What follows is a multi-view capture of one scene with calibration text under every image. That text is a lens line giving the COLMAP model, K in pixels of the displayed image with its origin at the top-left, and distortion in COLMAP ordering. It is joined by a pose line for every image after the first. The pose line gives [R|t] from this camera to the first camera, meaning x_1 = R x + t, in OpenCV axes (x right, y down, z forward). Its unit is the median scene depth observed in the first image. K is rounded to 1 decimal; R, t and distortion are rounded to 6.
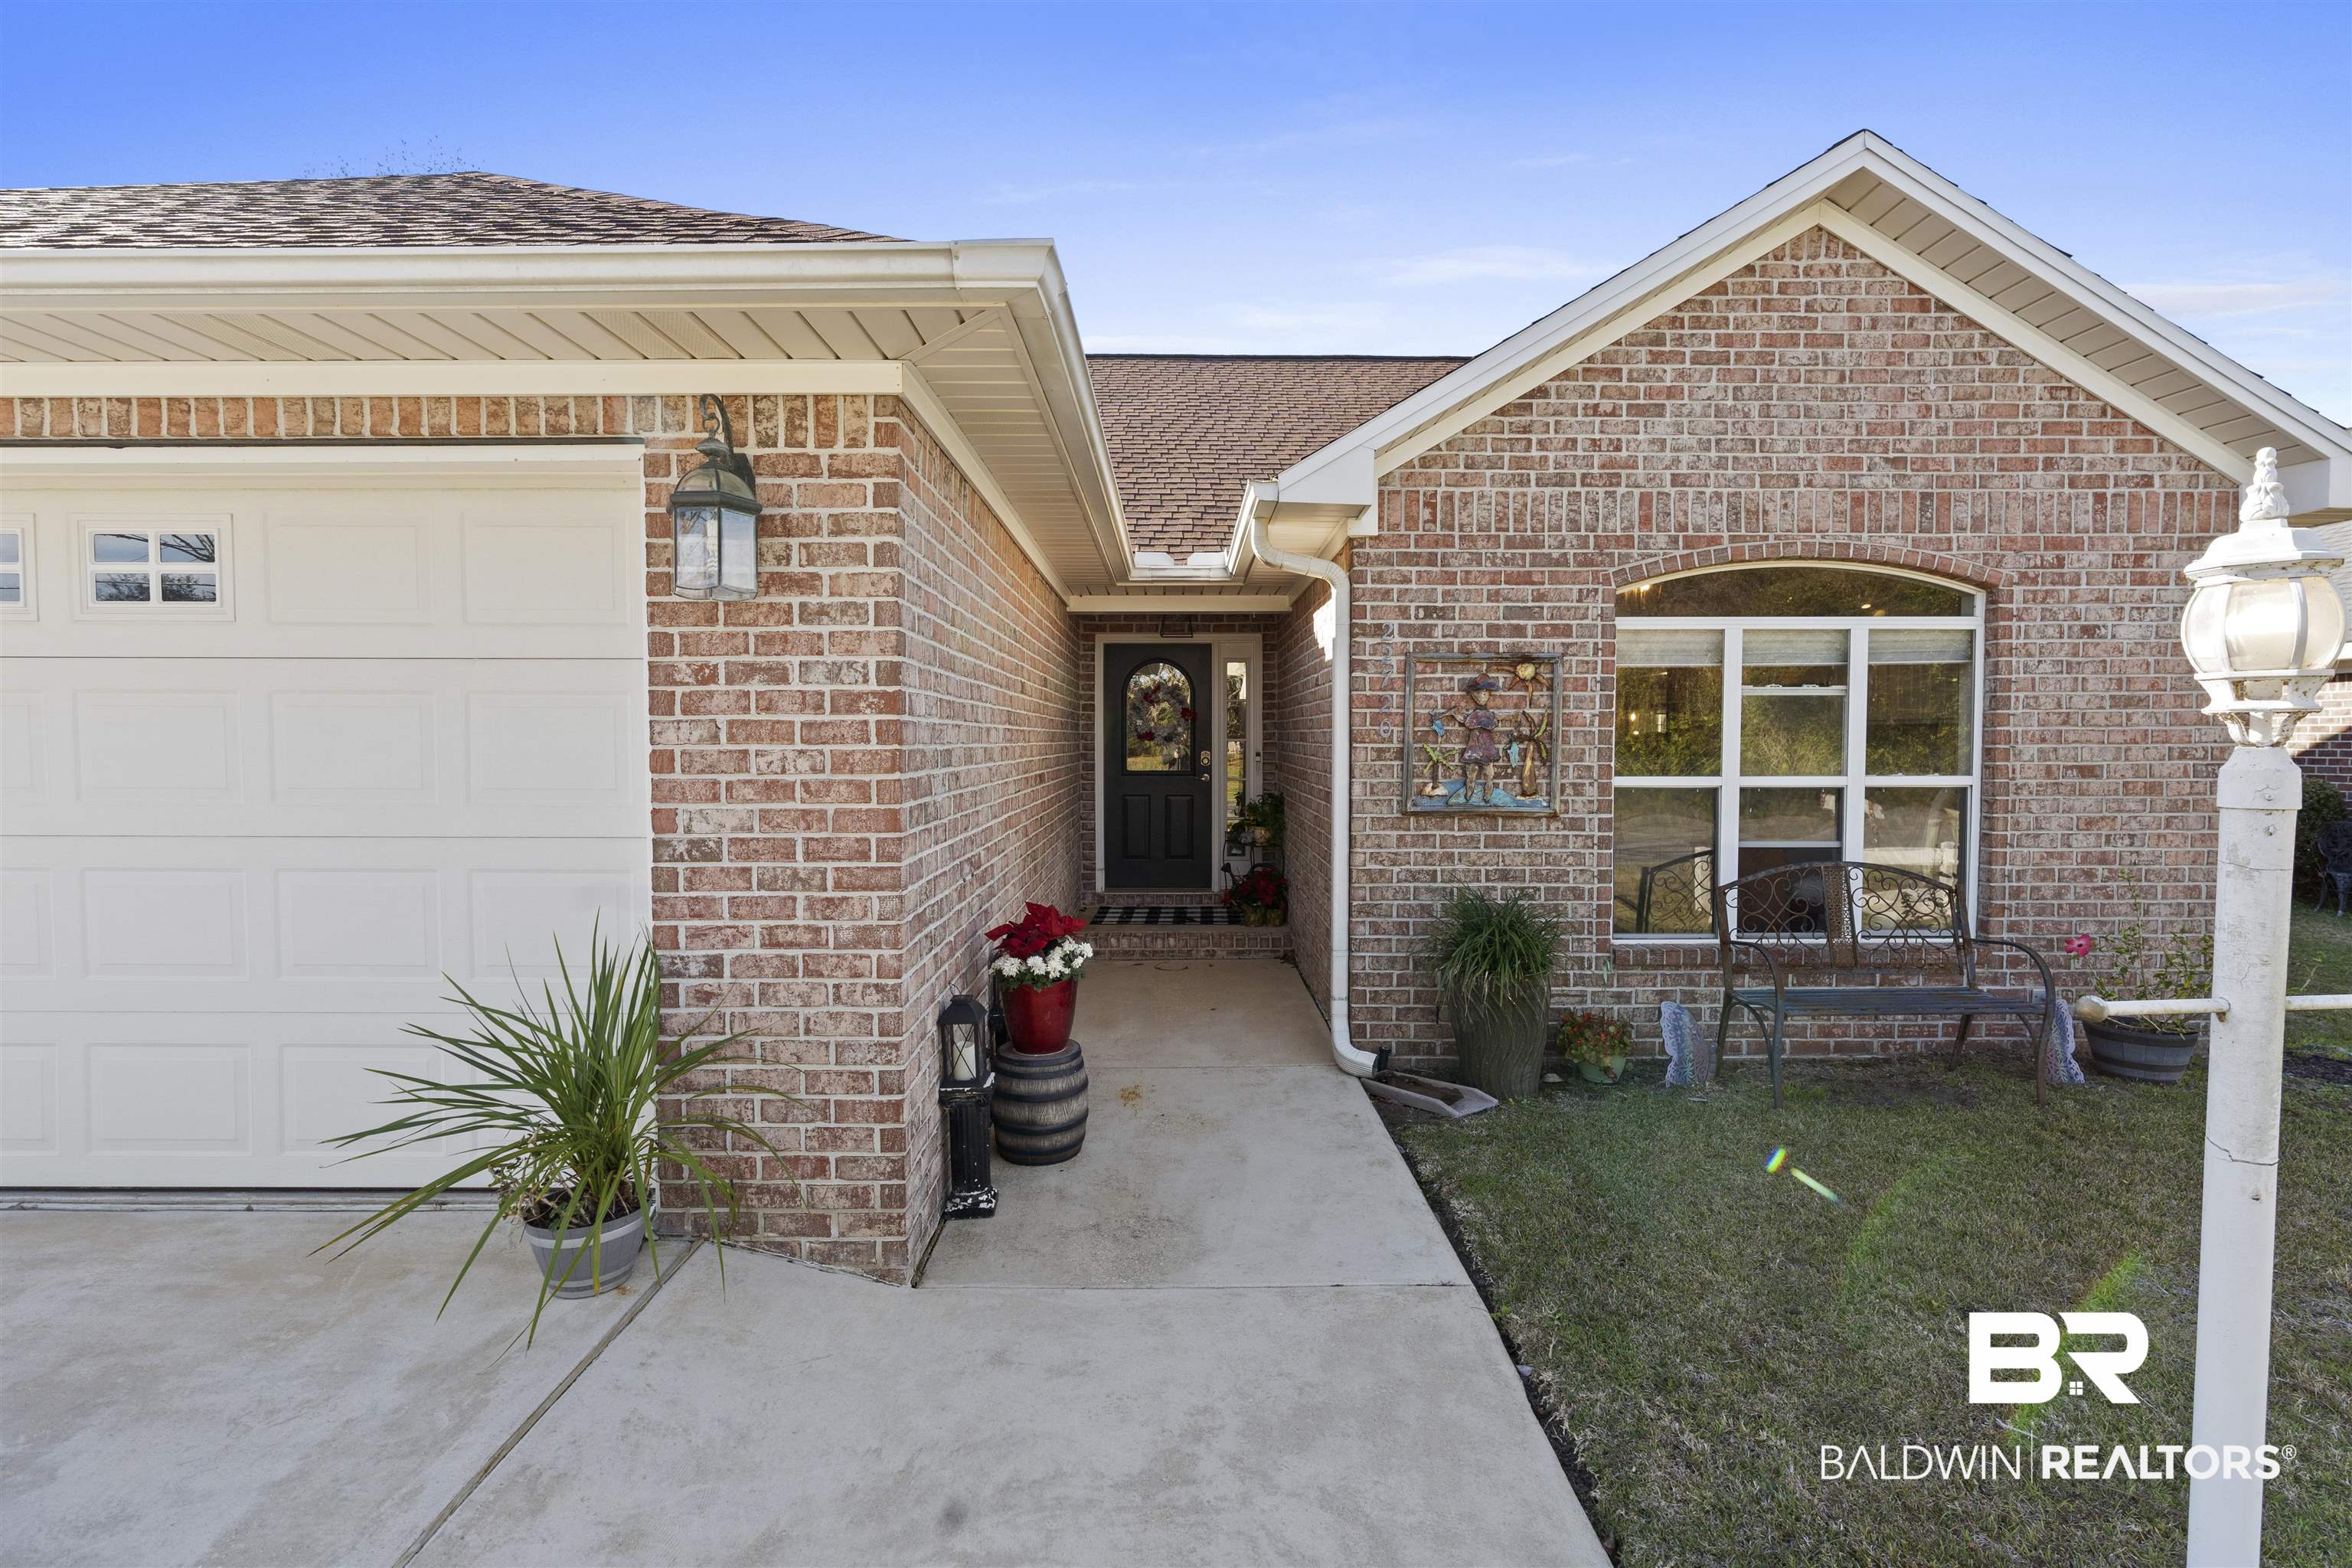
lens RADIAL K [[1060.7, 0, 1183.4], [0, 1060.7, 779.0], [0, 0, 1]] dist [-0.009420, 0.004217]
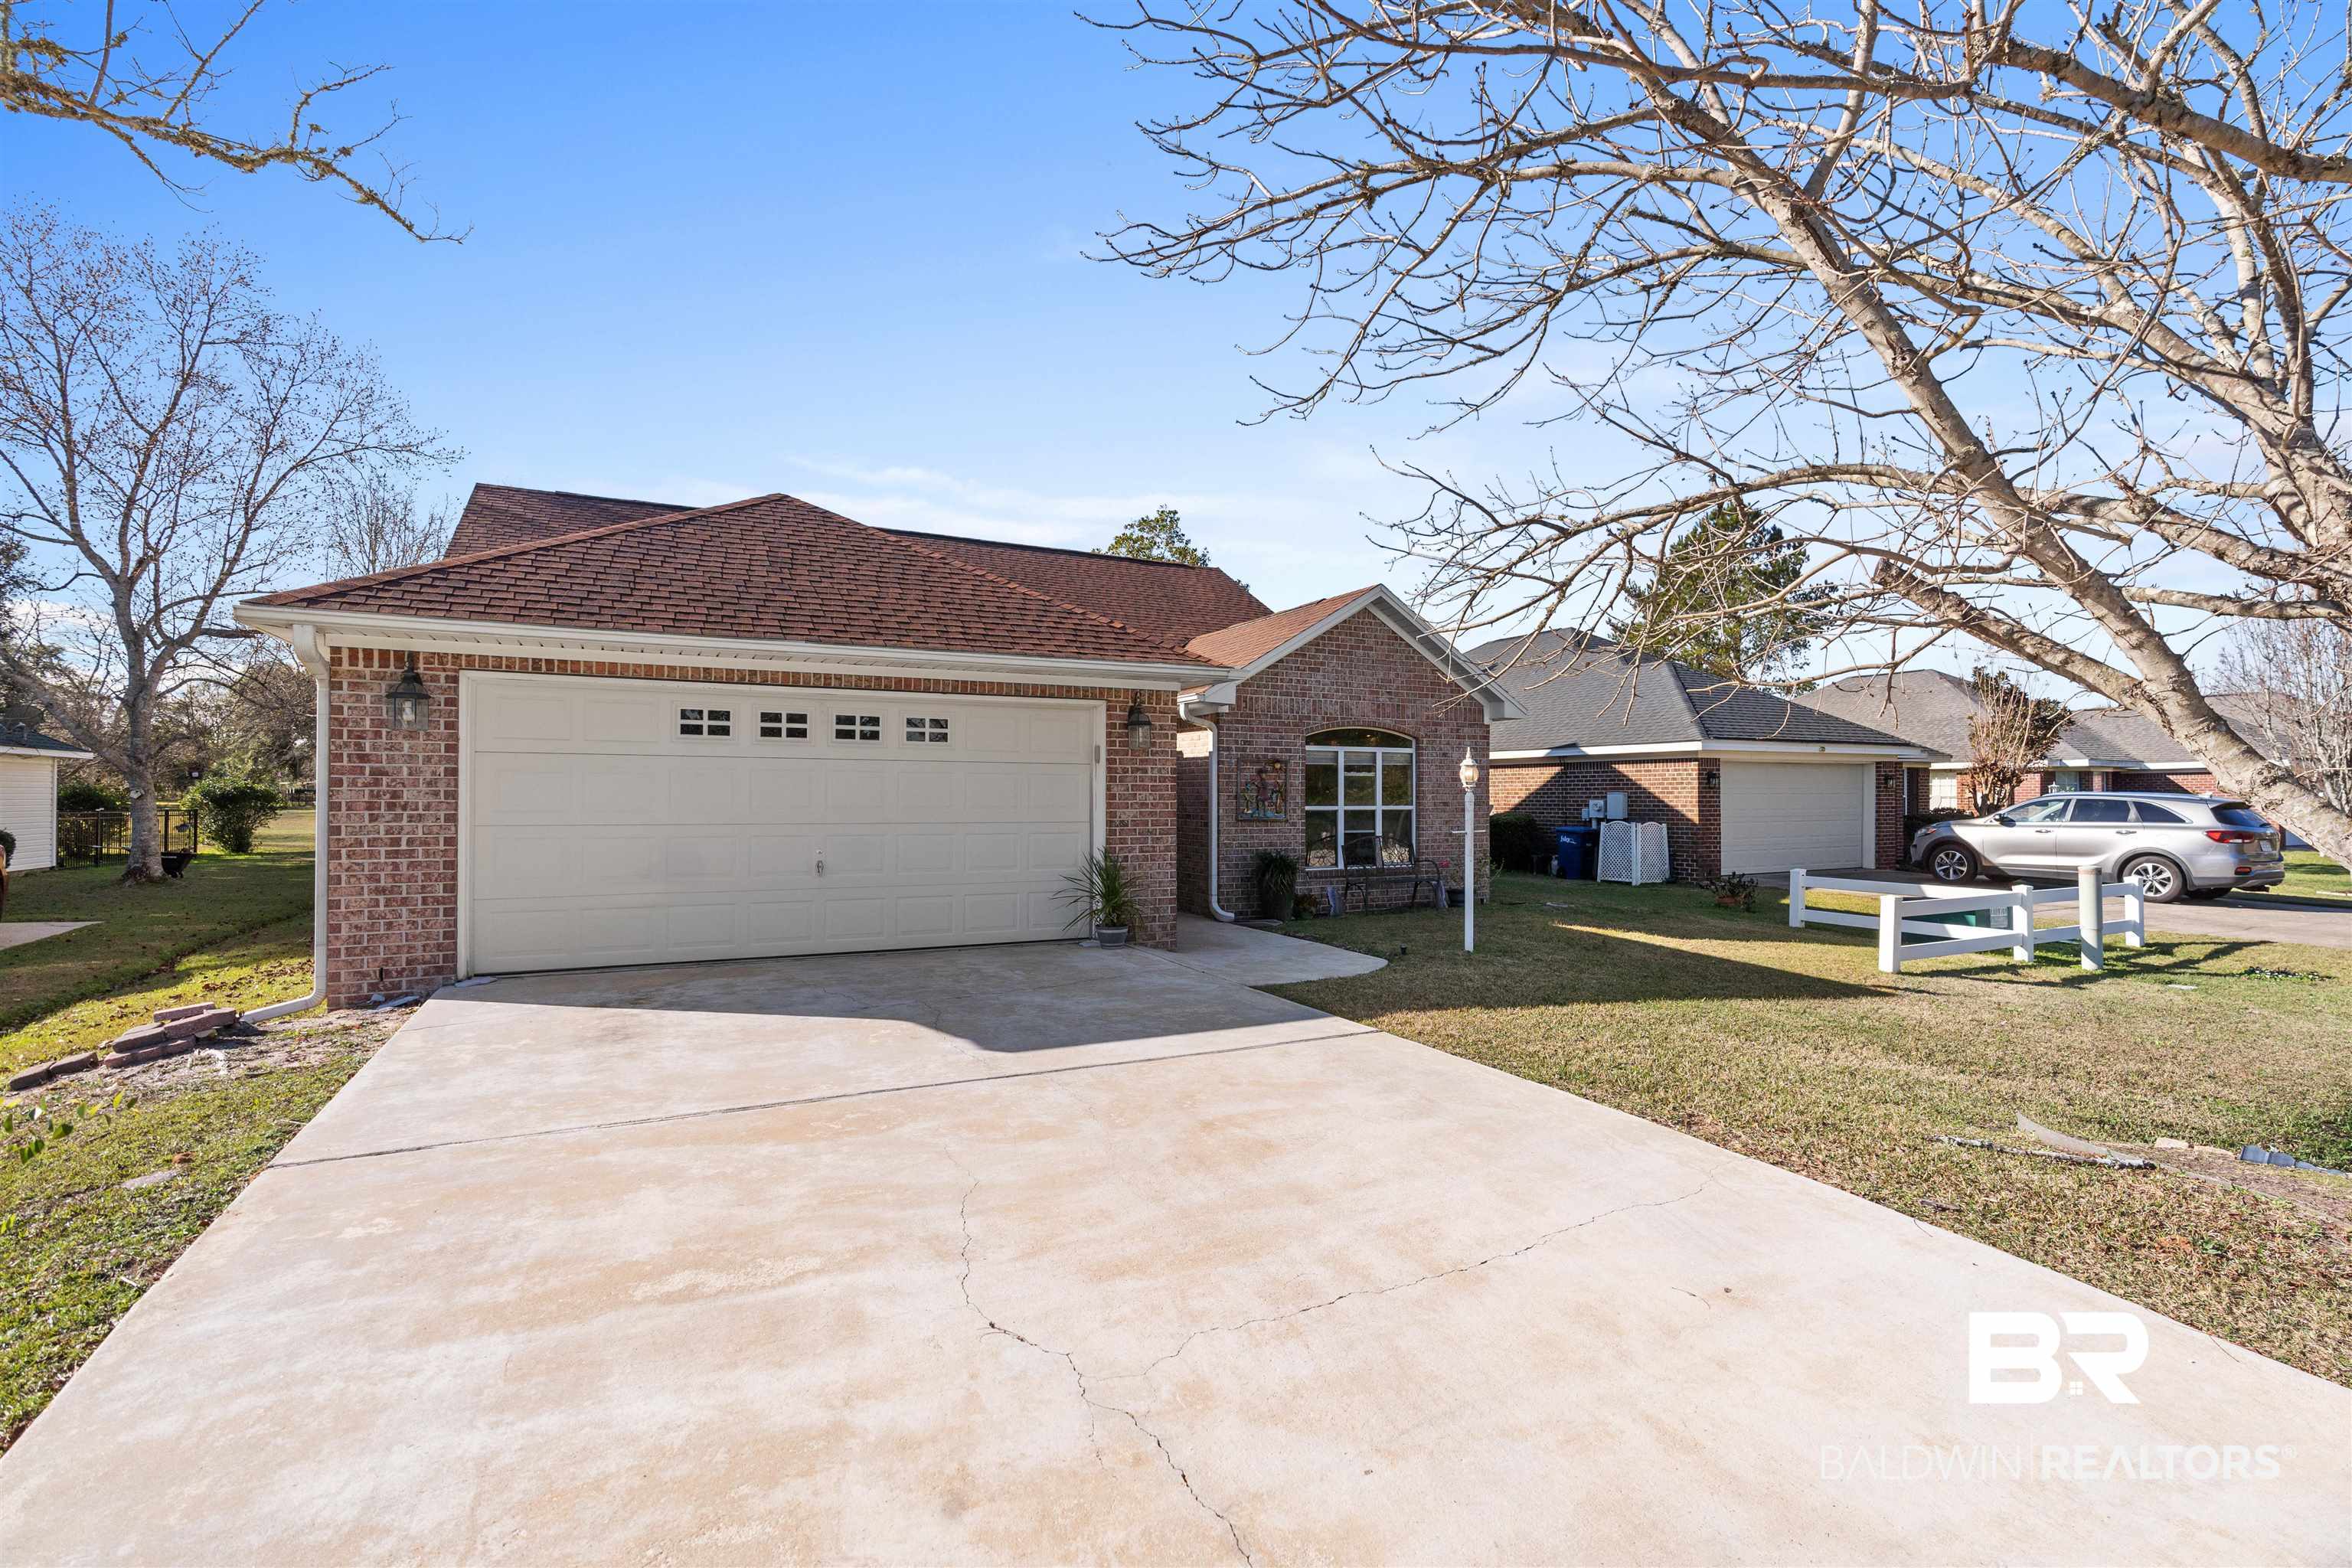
lens RADIAL K [[1060.7, 0, 1183.4], [0, 1060.7, 779.0], [0, 0, 1]] dist [-0.009420, 0.004217]
pose [[0.889775, 0.009293, 0.456305, -1.080545], [0.014822, 0.998677, -0.049241, 0.056578], [-0.456159, 0.050577, 0.888460, -1.223444]]
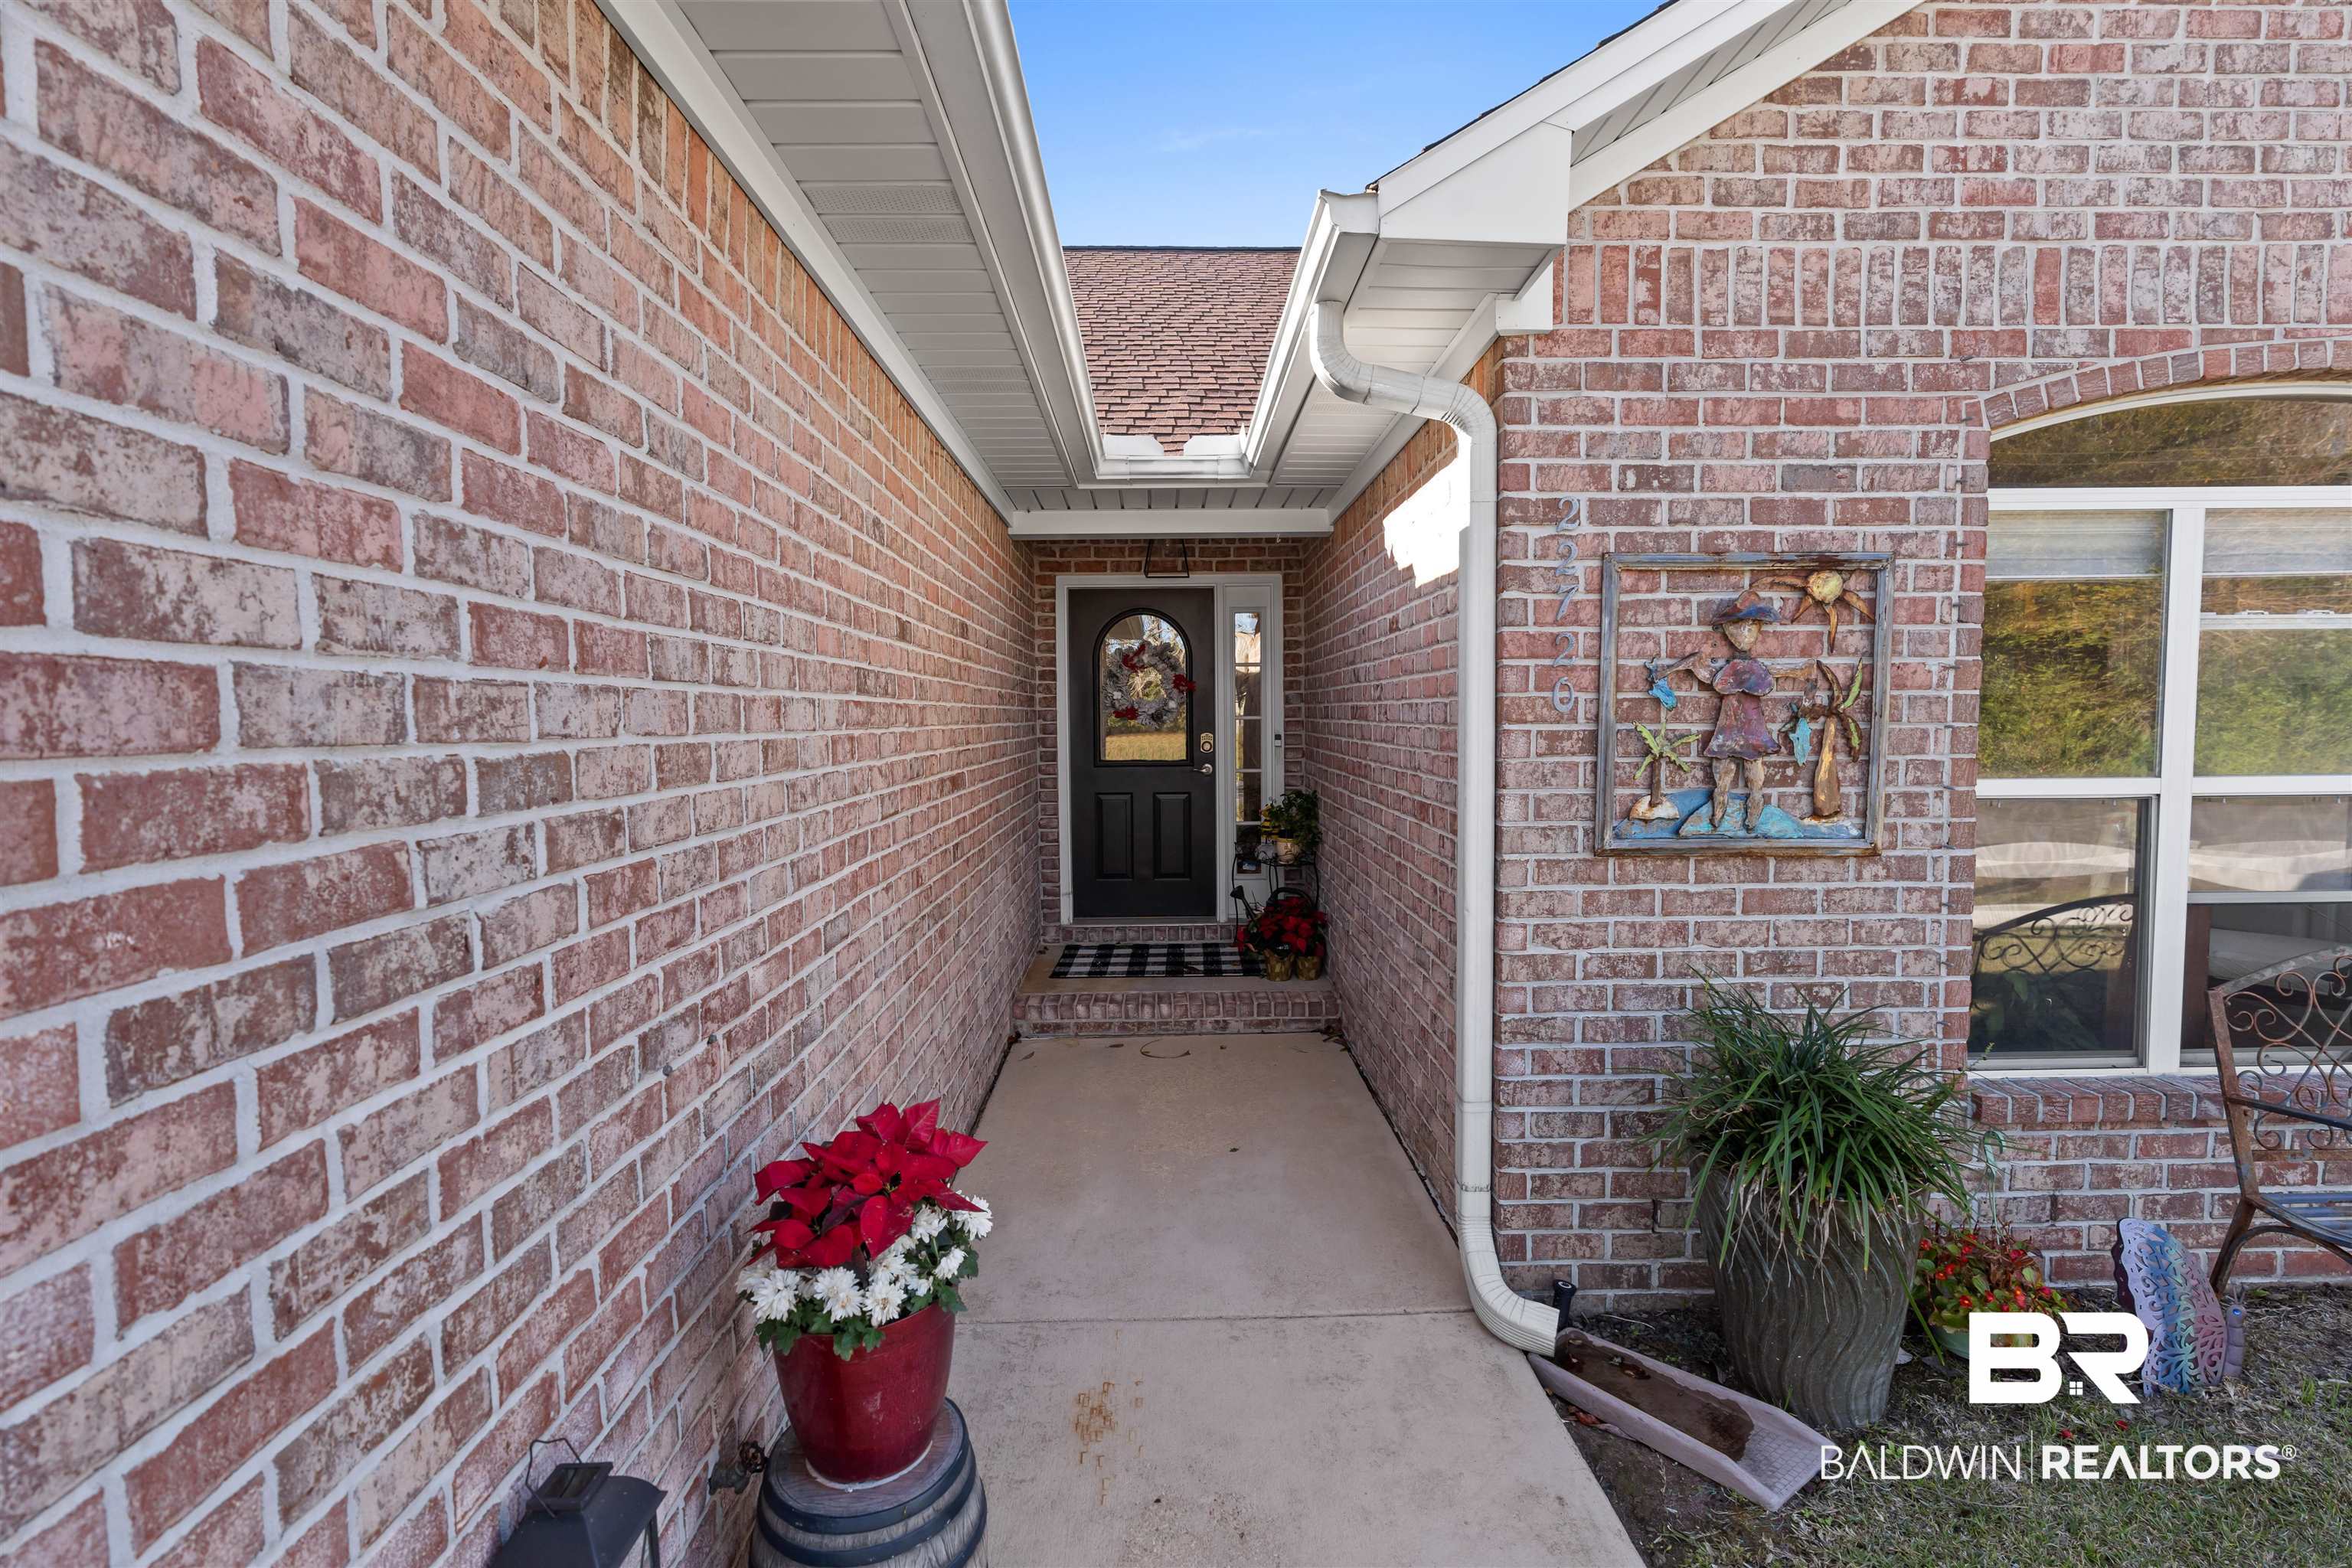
lens RADIAL K [[1055.0, 0, 1185.7], [0, 1055.0, 778.9], [0, 0, 1]] dist [-0.010117, 0.005109]
pose [[0.999839, -0.009499, 0.015191, -0.009752], [0.009171, 0.999725, 0.021564, -0.018701], [-0.015391, -0.021421, 0.999652, 0.469394]]
